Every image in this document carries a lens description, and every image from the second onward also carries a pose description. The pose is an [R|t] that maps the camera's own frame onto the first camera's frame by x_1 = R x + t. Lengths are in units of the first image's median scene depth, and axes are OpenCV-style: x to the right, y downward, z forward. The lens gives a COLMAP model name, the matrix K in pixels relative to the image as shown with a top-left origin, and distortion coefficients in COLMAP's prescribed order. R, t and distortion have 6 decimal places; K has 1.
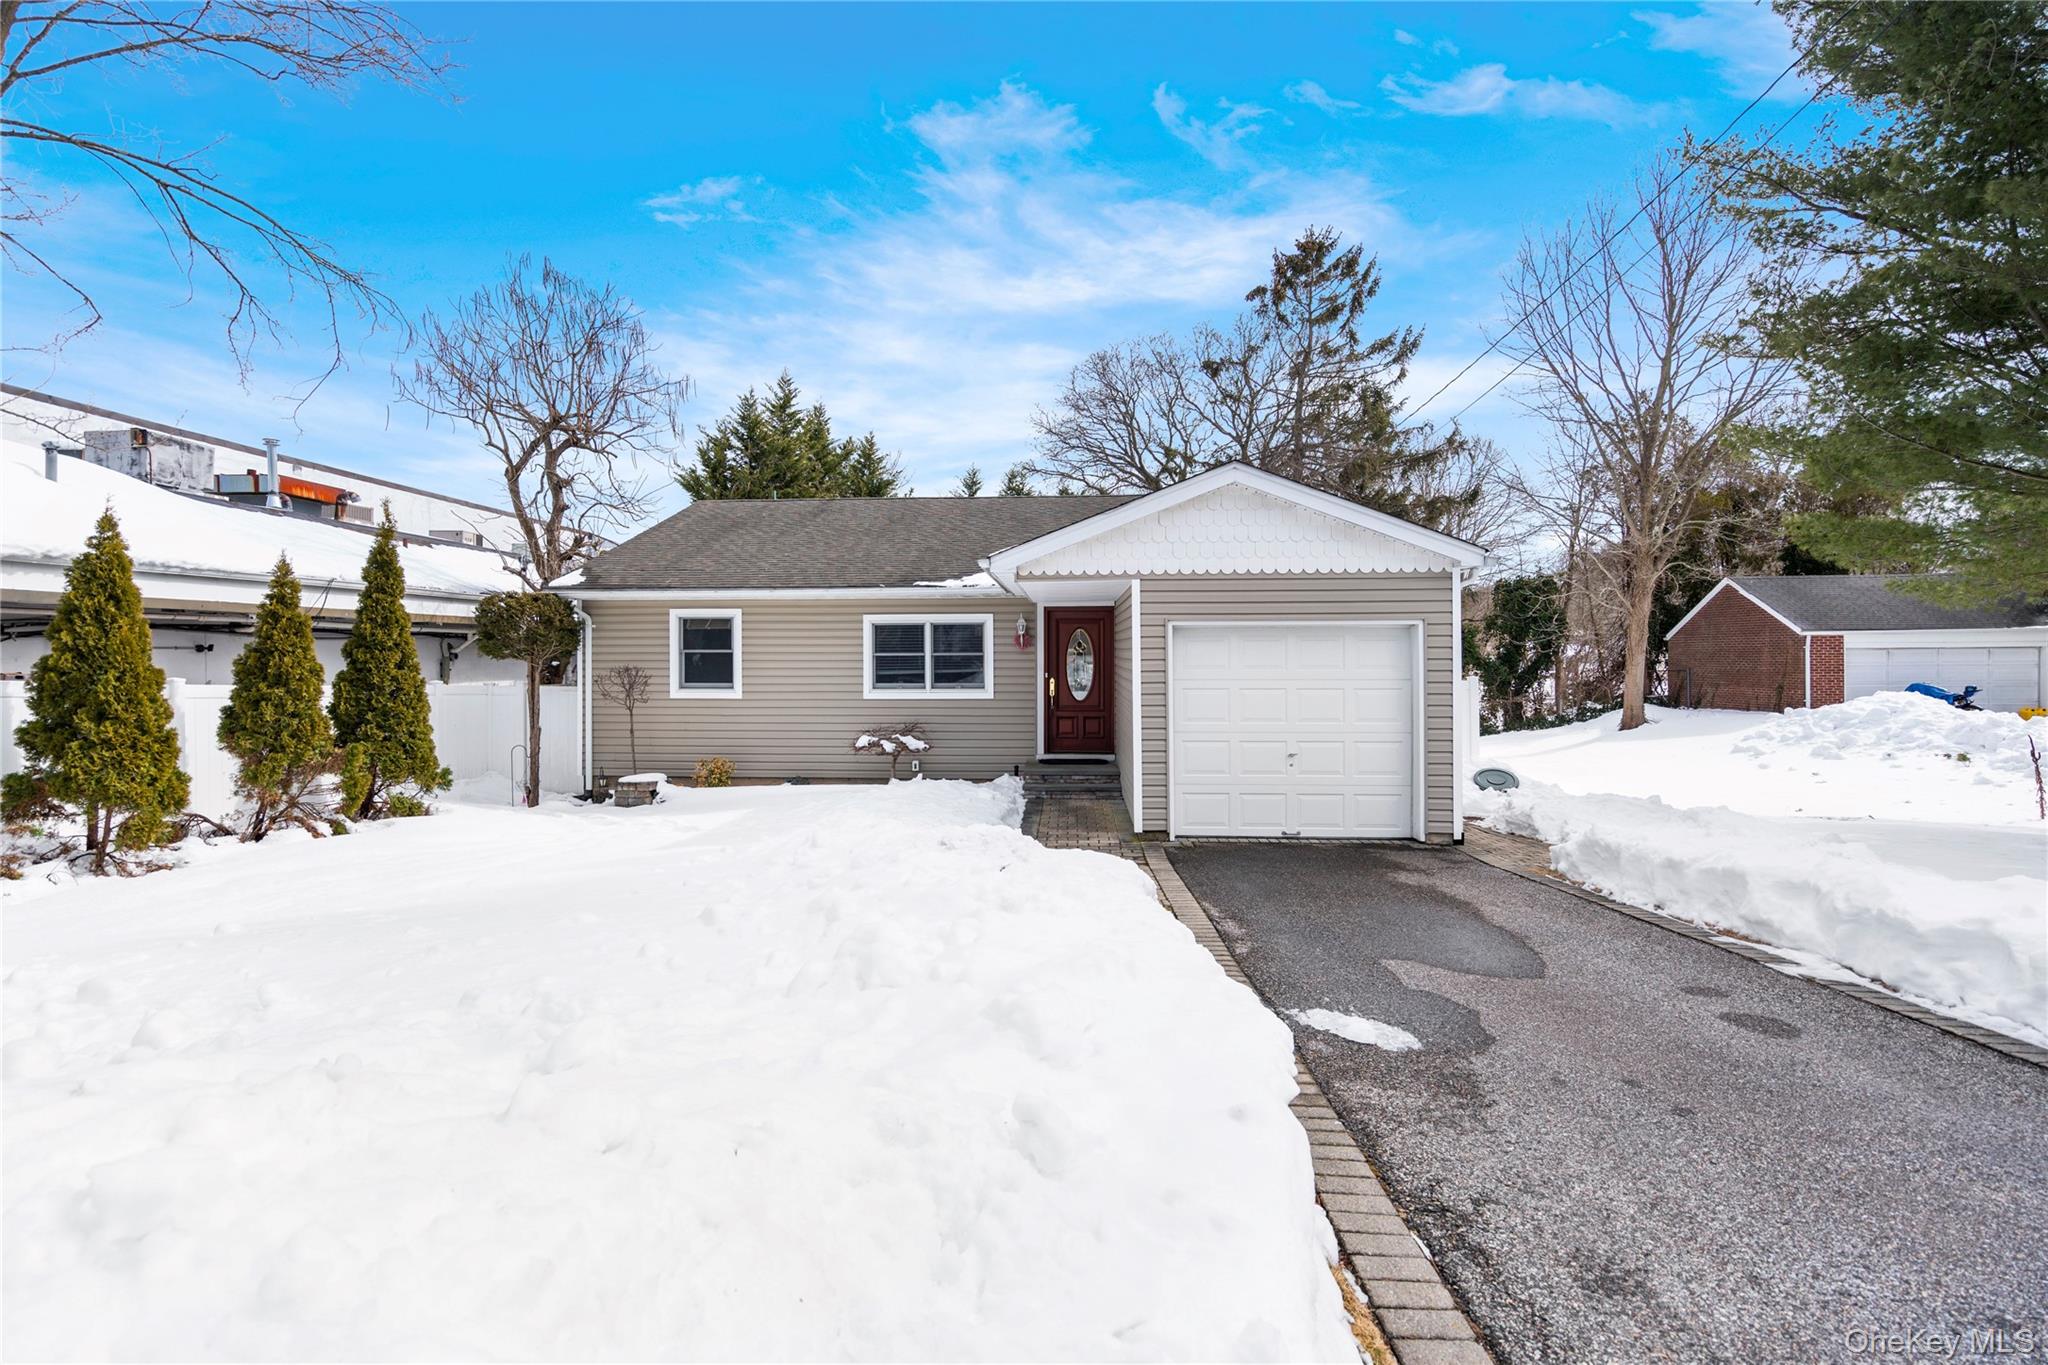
lens RADIAL K [[944.2, 0, 1028.3], [0, 944.2, 663.1], [0, 0, 1]] dist [-0.007891, 0.004900]
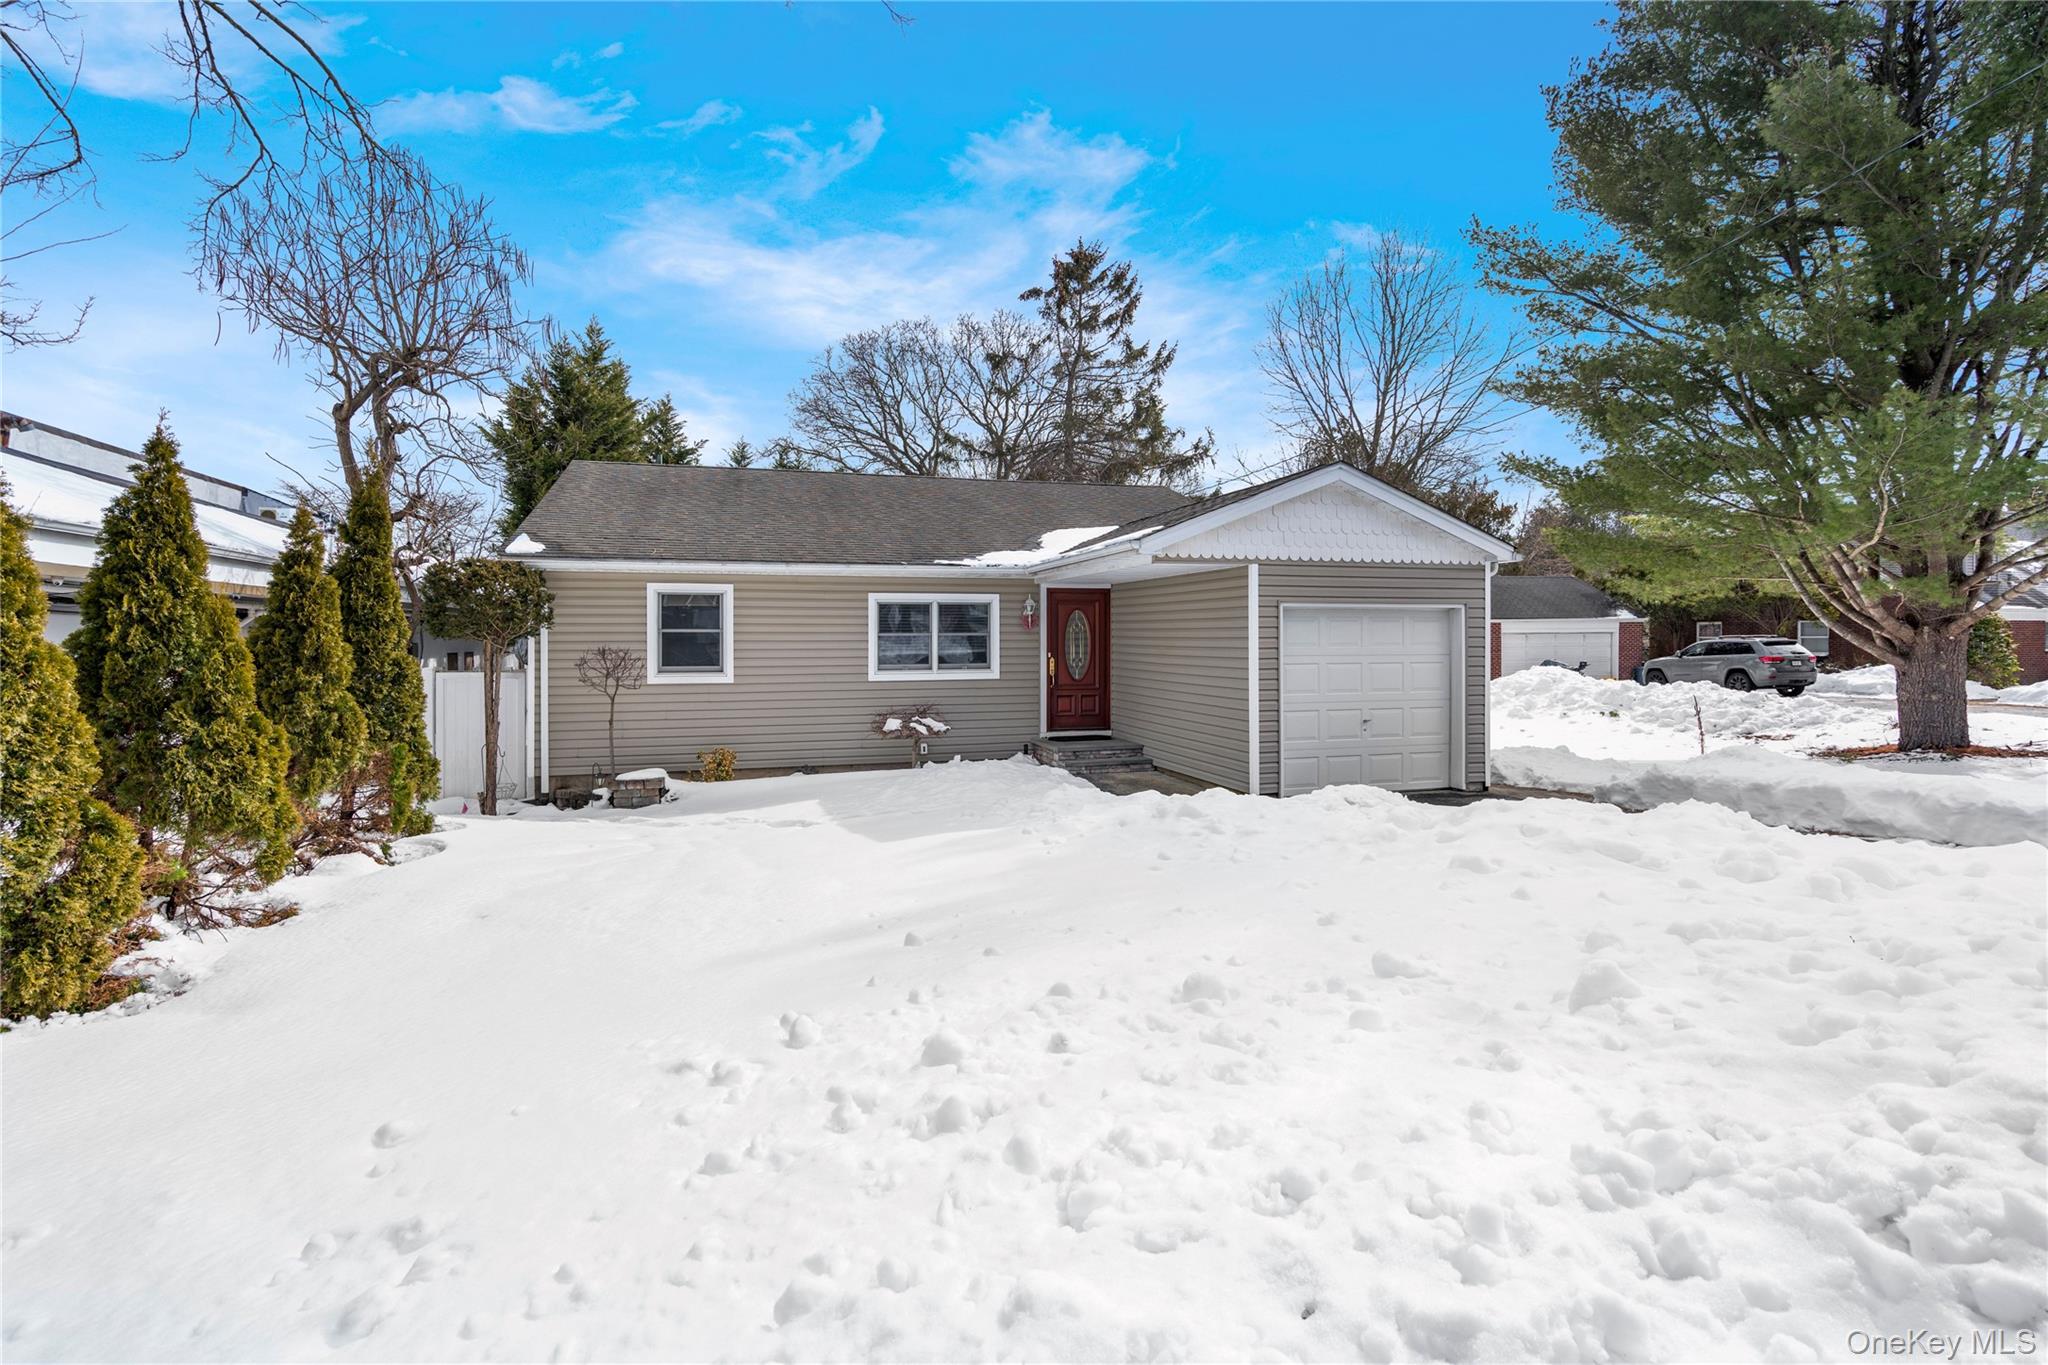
lens RADIAL K [[944.2, 0, 1035.7], [0, 944.2, 641.8], [0, 0, 1]] dist [-0.007891, 0.004900]
pose [[0.937498, -0.001253, 0.347989, -0.349639], [0.003673, 0.999973, -0.006294, 0.004847], [-0.347972, 0.007178, 0.937477, 0.046372]]
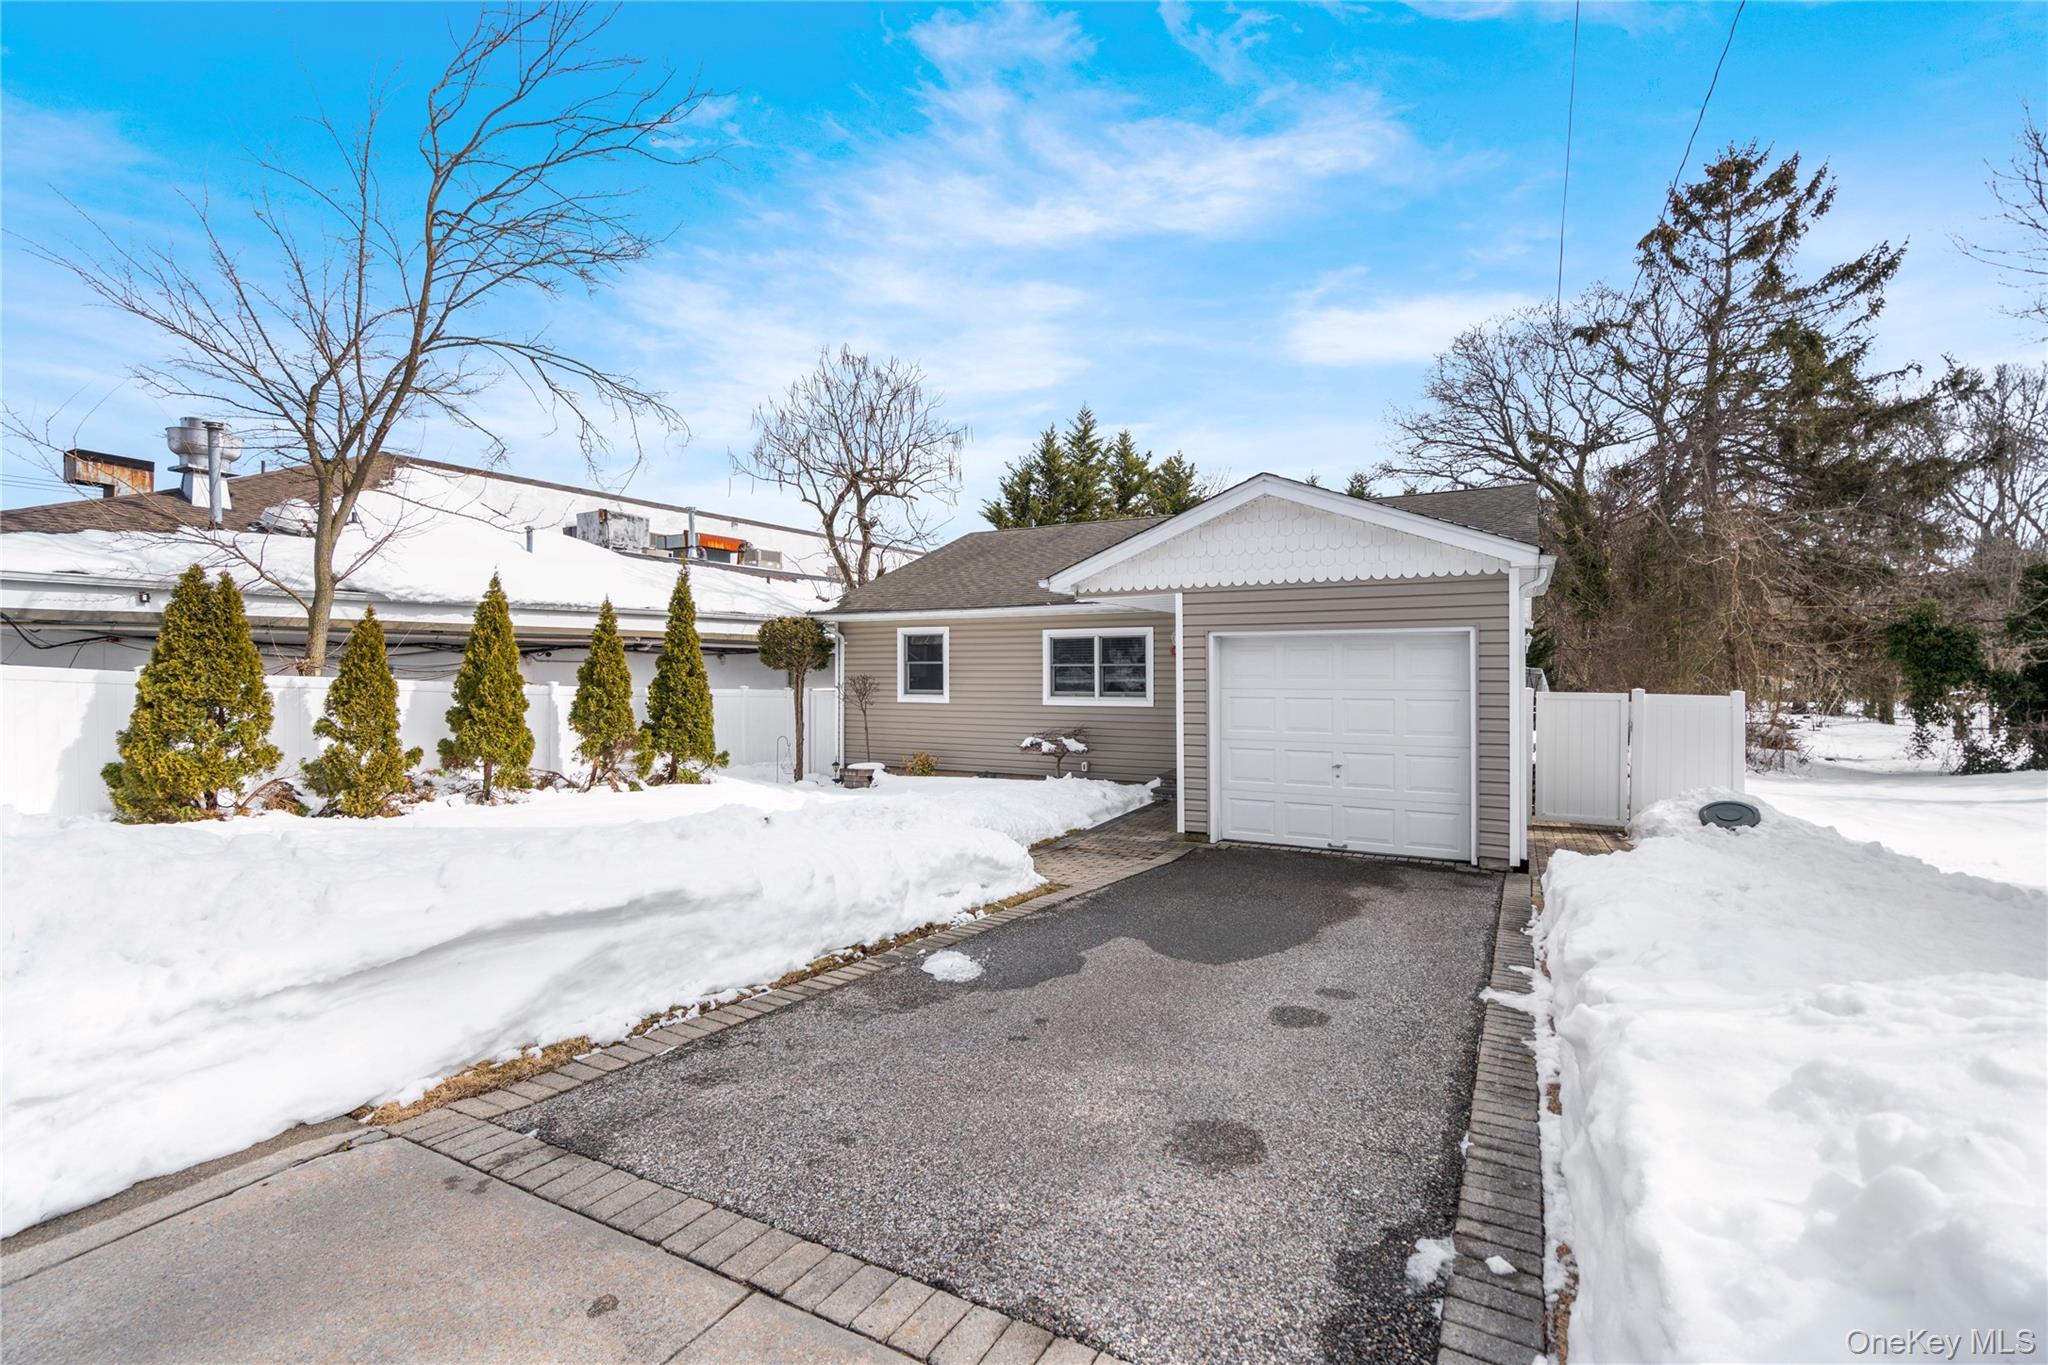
lens RADIAL K [[944.2, 0, 1018.8], [0, 944.2, 679.3], [0, 0, 1]] dist [-0.007891, 0.004900]
pose [[0.901094, 0.004904, -0.433596, 0.286181], [-0.003314, 0.999985, 0.004424, 0.002503], [0.433611, -0.002550, 0.901096, -0.020877]]
